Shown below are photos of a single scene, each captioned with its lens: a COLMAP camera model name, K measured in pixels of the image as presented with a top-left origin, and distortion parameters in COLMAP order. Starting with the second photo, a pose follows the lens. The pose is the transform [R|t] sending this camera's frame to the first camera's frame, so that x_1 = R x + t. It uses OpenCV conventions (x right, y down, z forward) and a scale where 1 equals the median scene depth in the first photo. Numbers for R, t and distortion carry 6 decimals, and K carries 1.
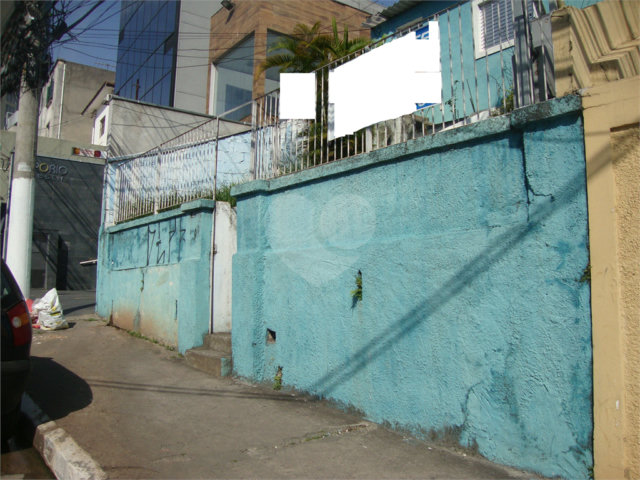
lens RADIAL K [[574.9, 0, 317.4], [0, 574.9, 237.7], [0, 0, 1]] dist [-0.205219, 0.210526]
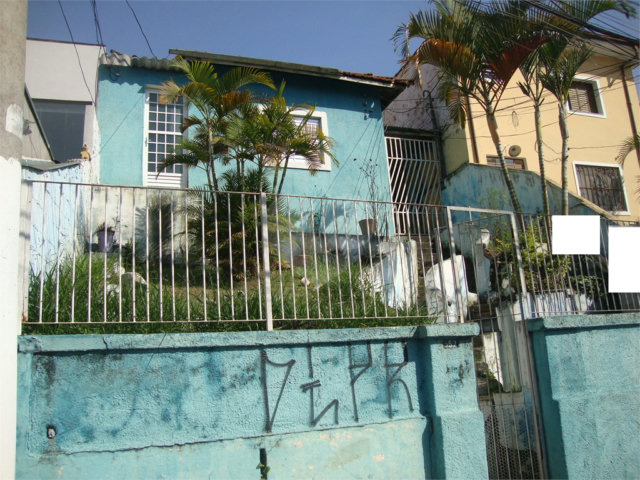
lens RADIAL K [[574.9, 0, 317.4], [0, 574.9, 237.7], [0, 0, 1]] dist [-0.205219, 0.210526]
pose [[0.292421, 0.189329, 0.937360, -0.830590], [-0.046767, 0.981864, -0.183728, -0.030610], [-0.955145, 0.009888, 0.295972, 0.869724]]
